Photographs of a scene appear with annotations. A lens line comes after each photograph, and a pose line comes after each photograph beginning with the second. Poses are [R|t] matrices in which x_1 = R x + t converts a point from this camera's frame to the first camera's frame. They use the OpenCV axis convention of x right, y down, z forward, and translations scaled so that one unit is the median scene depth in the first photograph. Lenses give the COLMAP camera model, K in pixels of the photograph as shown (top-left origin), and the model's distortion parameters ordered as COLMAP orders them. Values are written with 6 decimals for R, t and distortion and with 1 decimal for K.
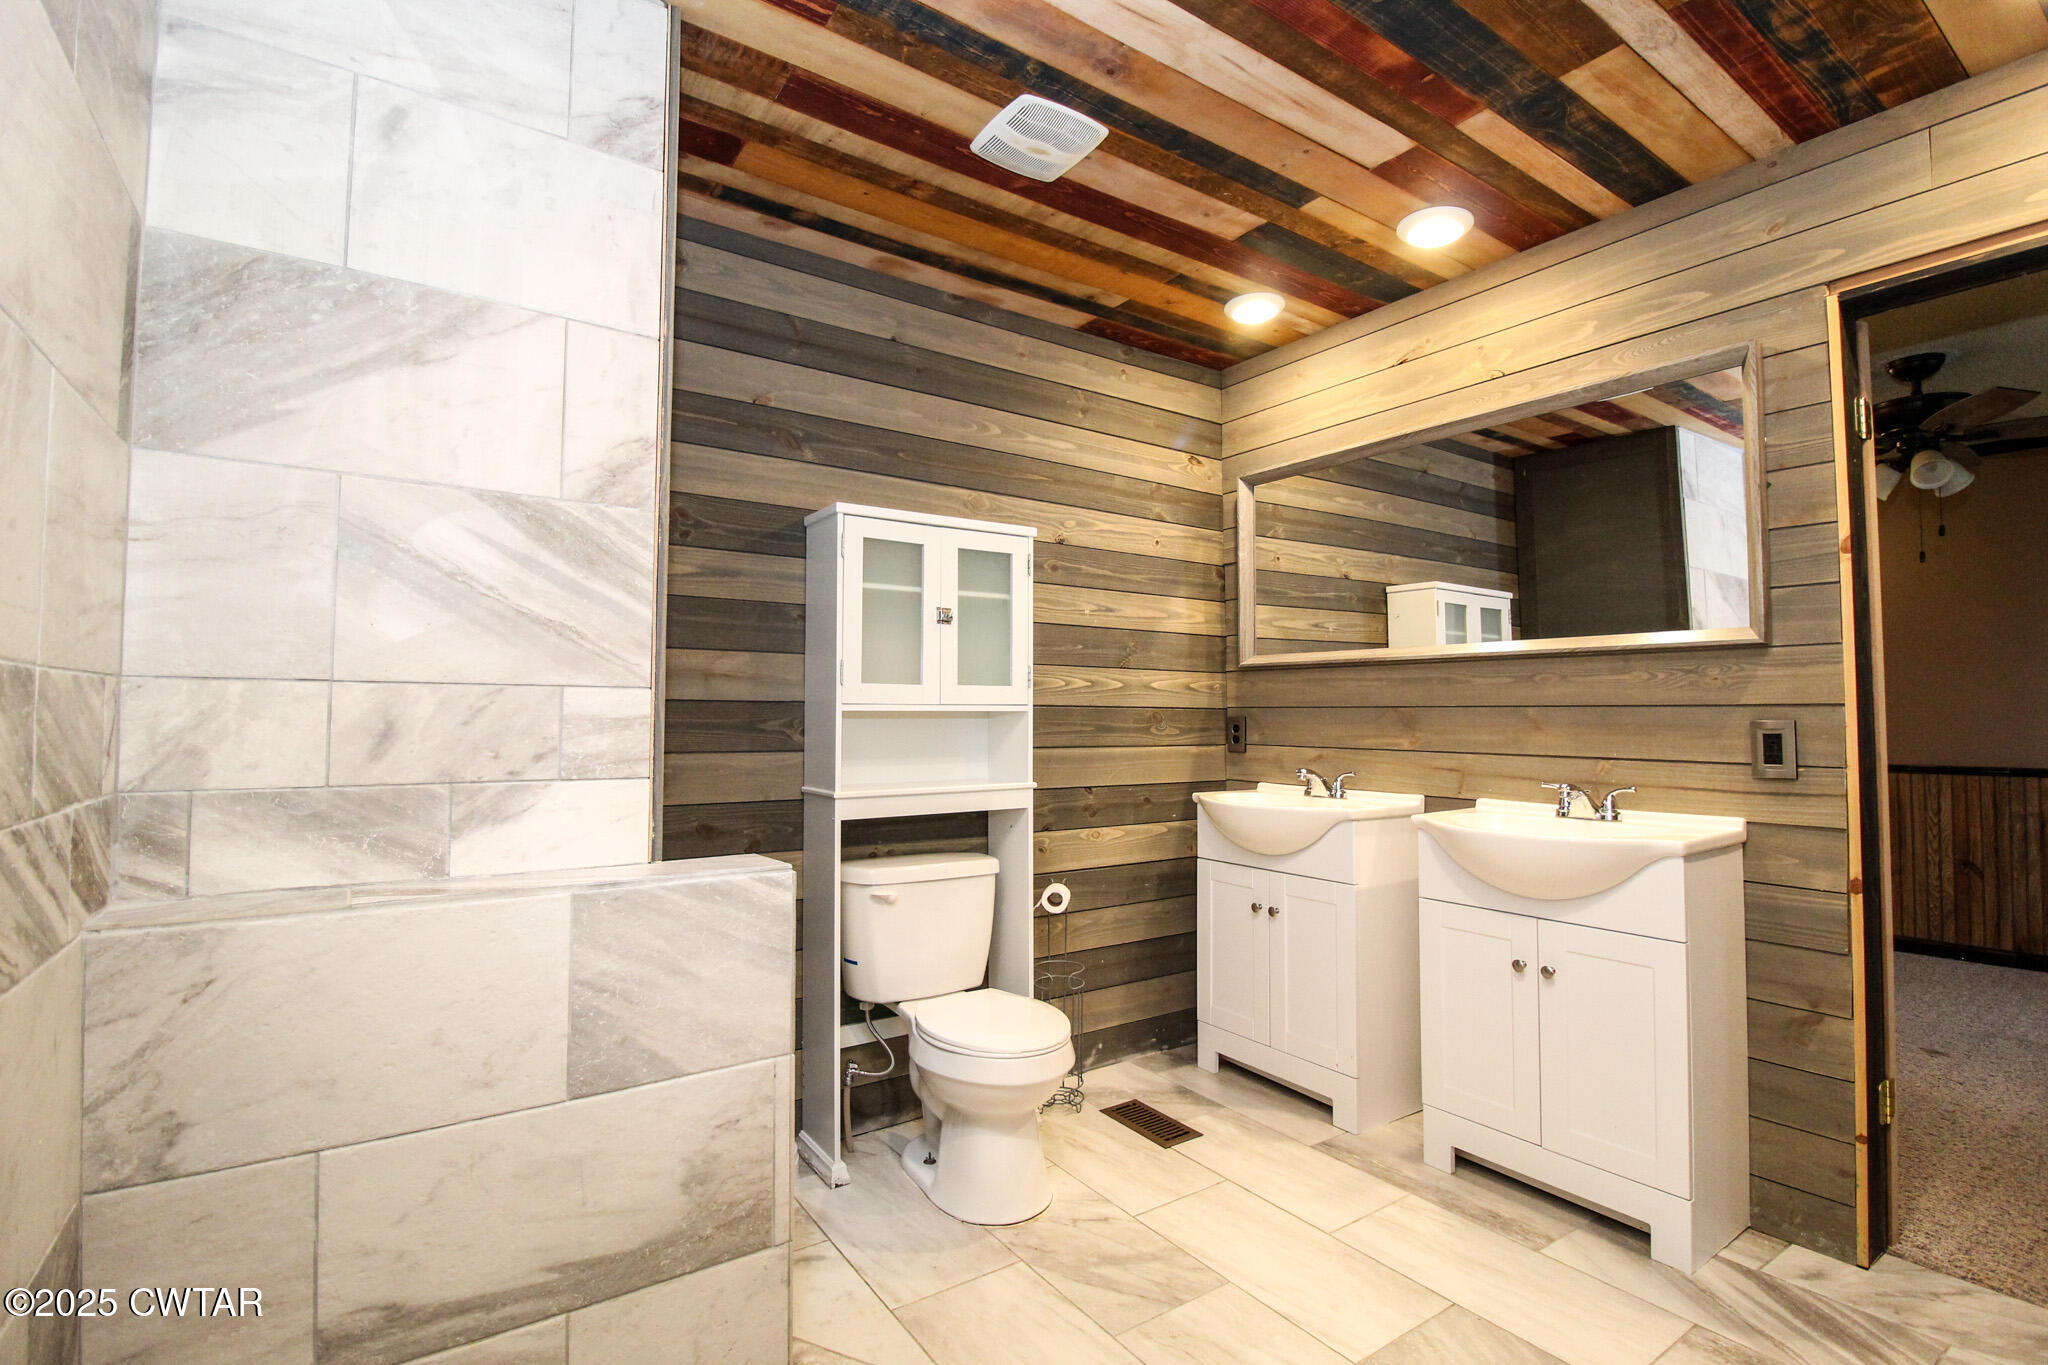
lens RADIAL K [[963.7, 0, 1035.0], [0, 963.7, 673.9], [0, 0, 1]] dist [0.002814, -0.014634]
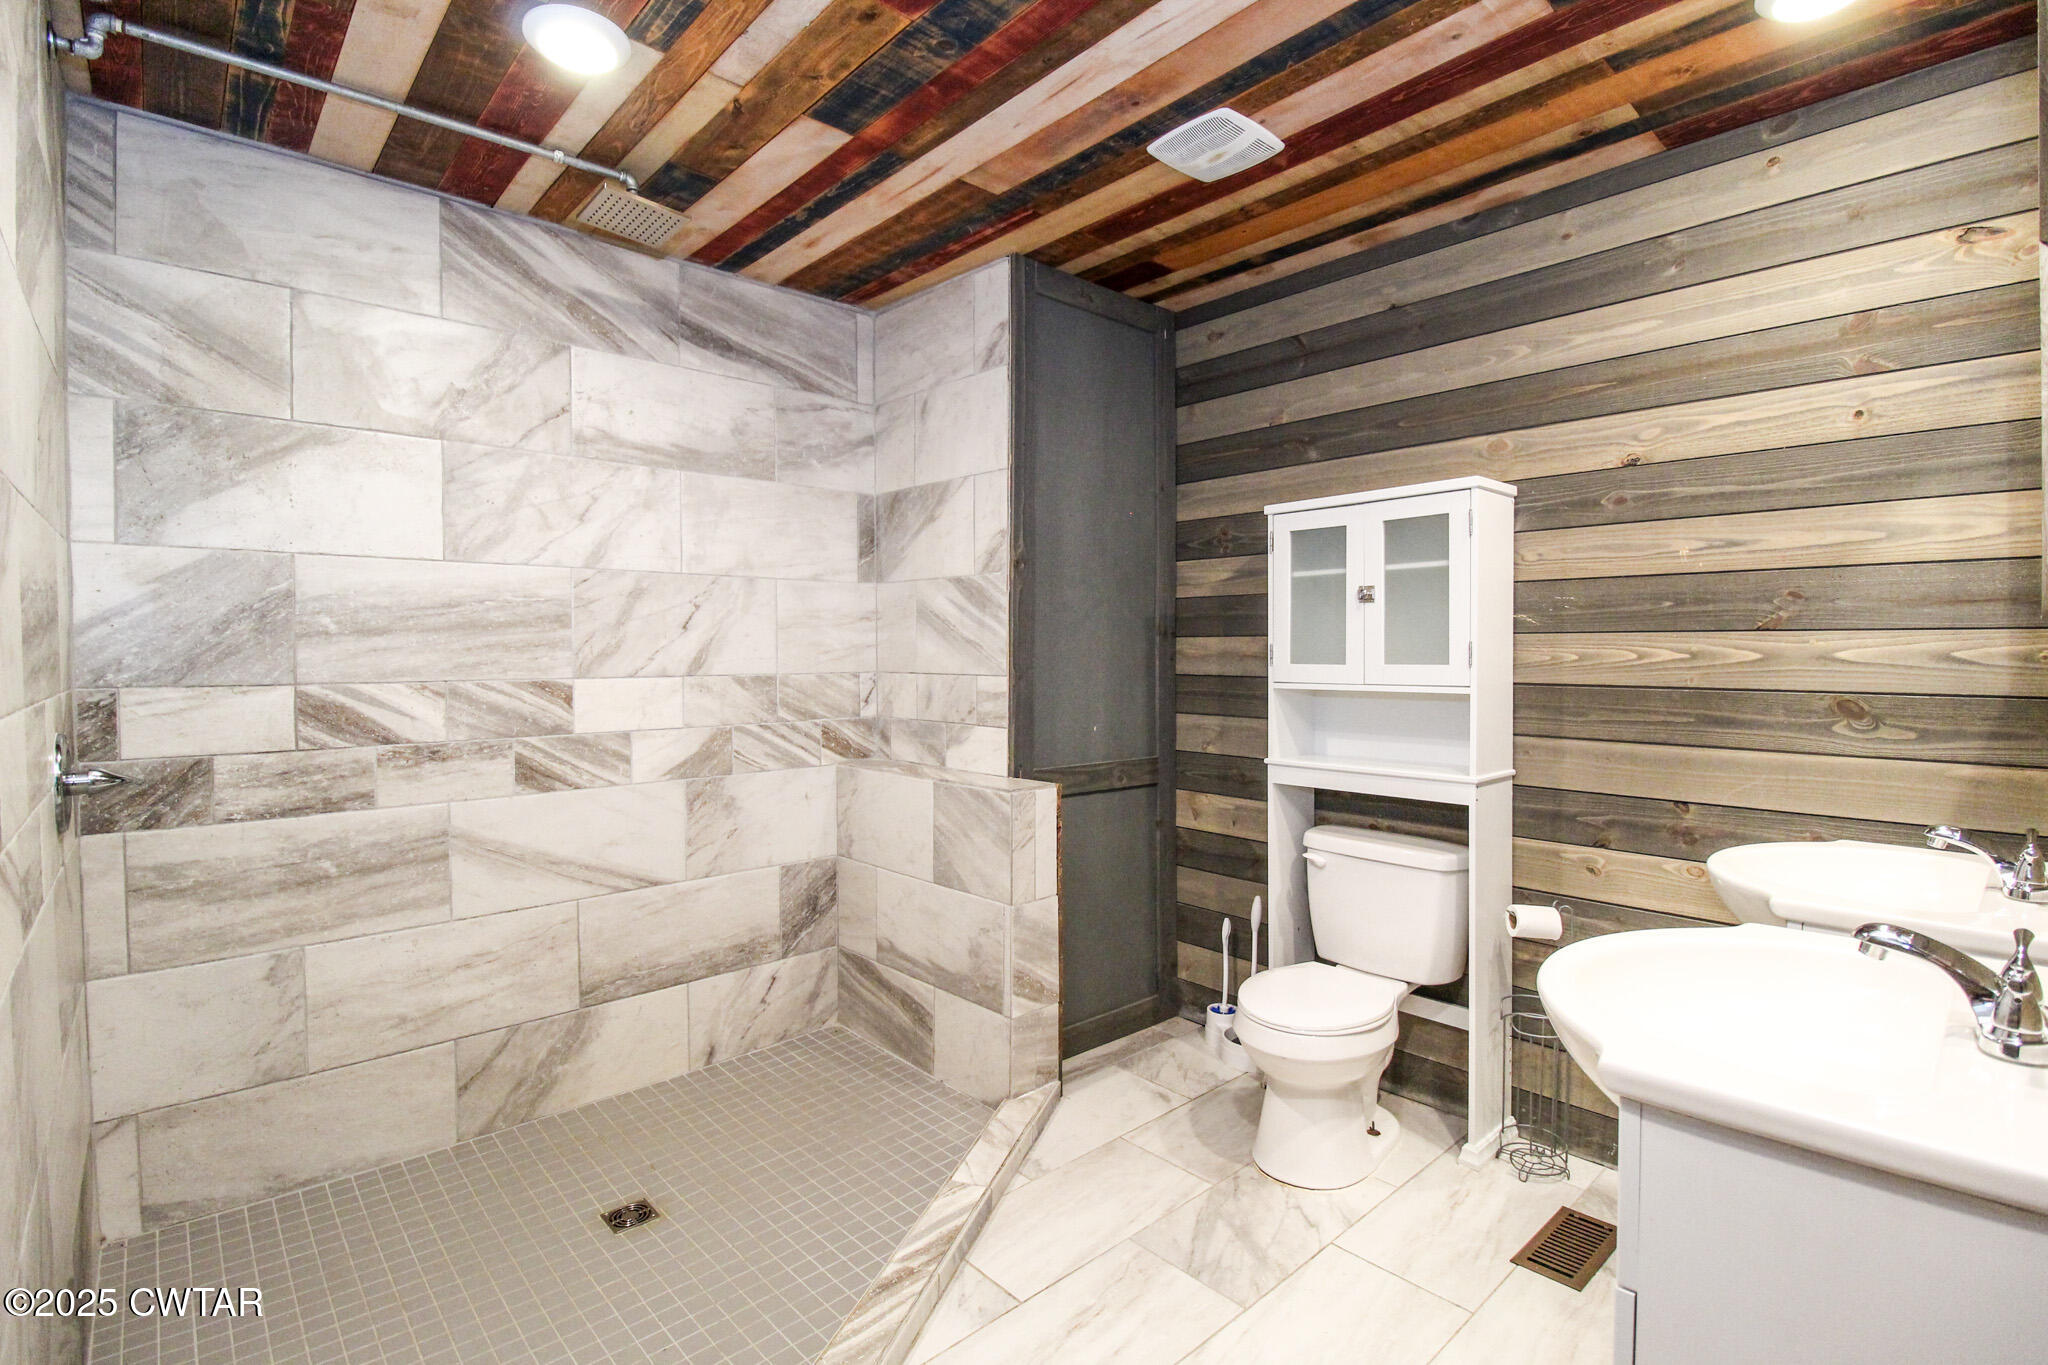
lens RADIAL K [[955.0, 0, 1025.8], [0, 955.0, 669.7], [0, 0, 1]] dist [0.003013, -0.015933]
pose [[0.121581, 0.018916, -0.992401, 0.825594], [0.047866, 0.998543, 0.024897, -0.023738], [0.991427, -0.050529, 0.120499, 0.529984]]
